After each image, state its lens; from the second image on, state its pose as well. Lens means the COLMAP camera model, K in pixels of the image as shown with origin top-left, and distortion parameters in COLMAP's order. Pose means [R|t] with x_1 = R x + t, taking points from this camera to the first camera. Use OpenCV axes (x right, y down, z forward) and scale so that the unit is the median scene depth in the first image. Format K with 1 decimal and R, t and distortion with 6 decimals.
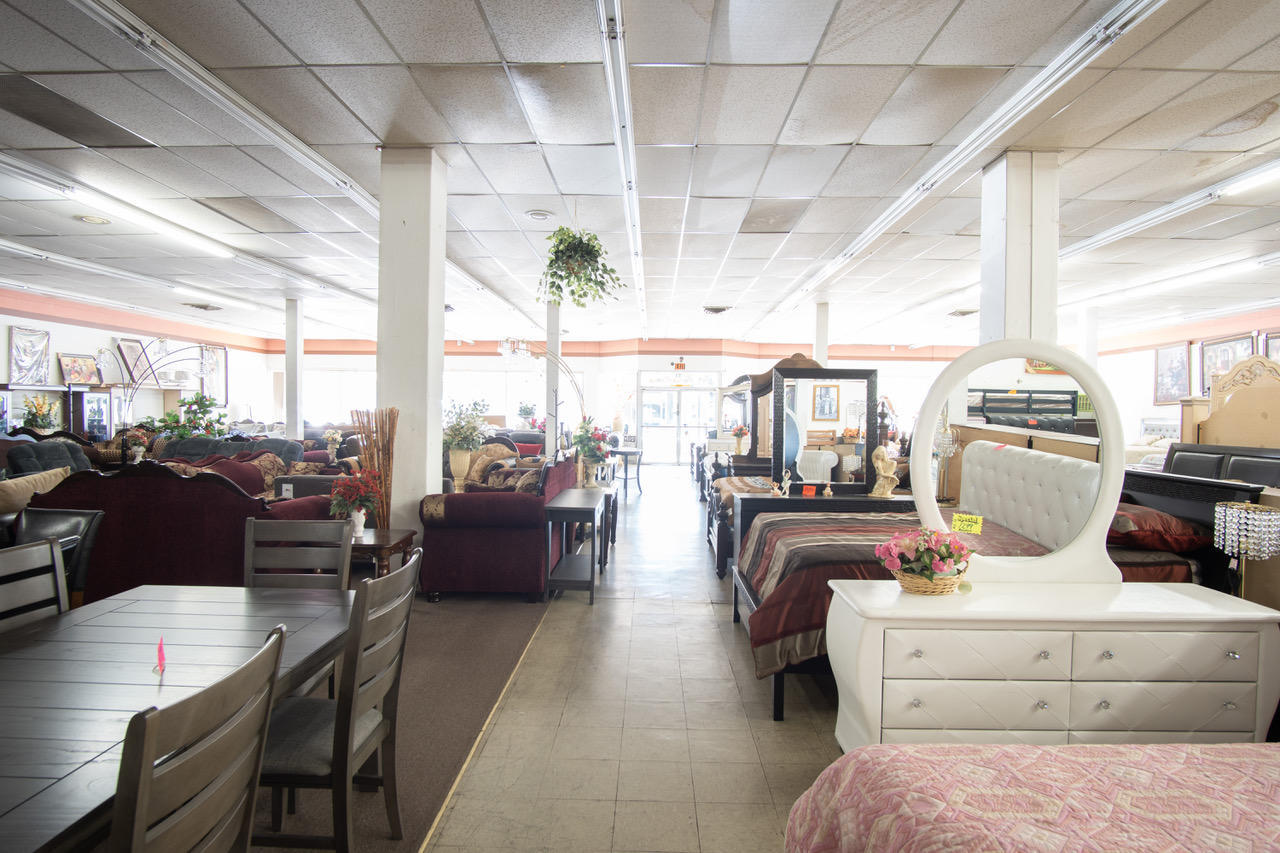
lens RADIAL K [[671.5, 0, 638.3], [0, 671.5, 424.1], [0, 0, 1]] dist [-0.043830, 0.000991]
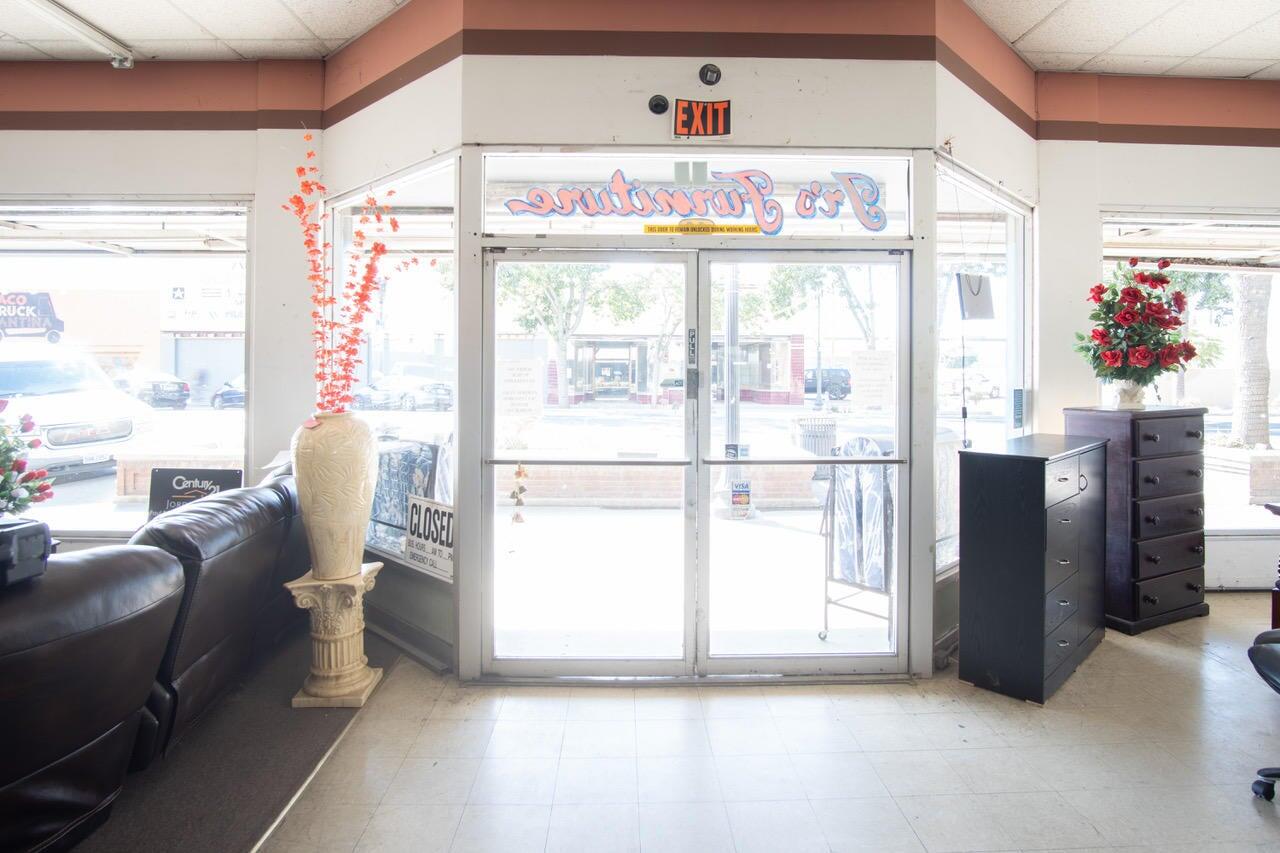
lens RADIAL K [[671.5, 0, 639.7], [0, 671.5, 426.3], [0, 0, 1]] dist [-0.043830, 0.000991]
pose [[0.998743, -0.009870, 0.049141, 0.036645], [0.010646, 0.999822, -0.015566, -0.003127], [-0.048978, 0.016070, 0.998671, 0.828364]]
